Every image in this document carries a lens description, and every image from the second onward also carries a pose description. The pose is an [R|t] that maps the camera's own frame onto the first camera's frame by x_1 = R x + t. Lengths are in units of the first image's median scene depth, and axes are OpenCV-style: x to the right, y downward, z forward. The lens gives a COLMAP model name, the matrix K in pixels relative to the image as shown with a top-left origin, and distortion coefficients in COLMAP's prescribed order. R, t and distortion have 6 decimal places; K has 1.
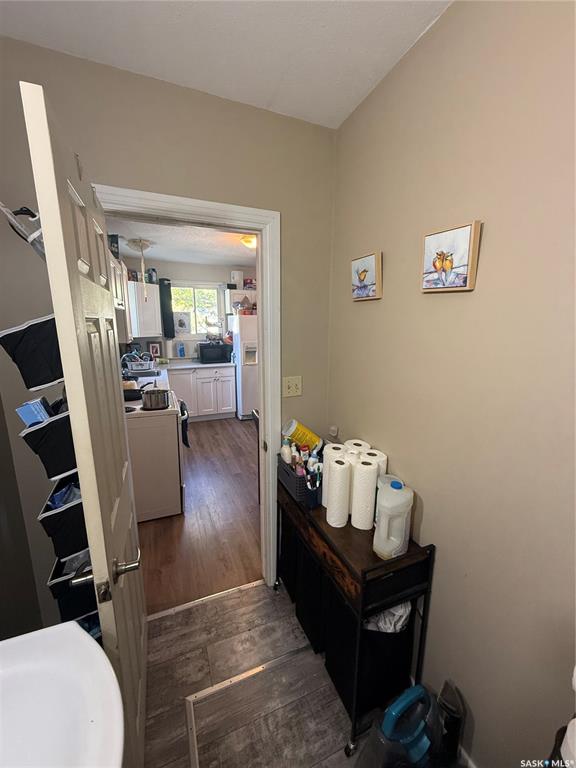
lens RADIAL K [[305.1, 0, 288.1], [0, 305.1, 381.4], [0, 0, 1]] dist [-0.000859, -0.001018]
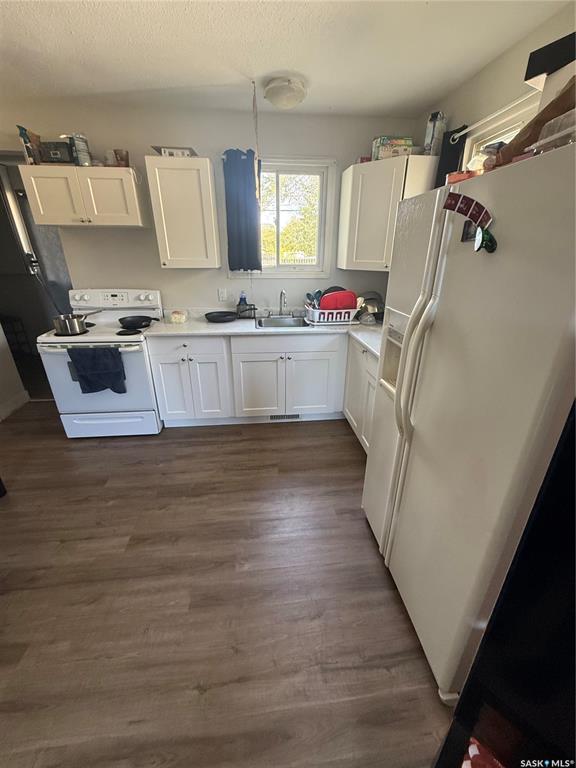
lens RADIAL K [[305.1, 0, 286.8], [0, 305.1, 381.5], [0, 0, 1]] dist [-0.000859, -0.001018]
pose [[-0.285215, 0.369471, -0.884389, 0.147130], [-0.185980, 0.883844, 0.429222, -0.161532], [0.940247, 0.286899, -0.183371, 0.925709]]
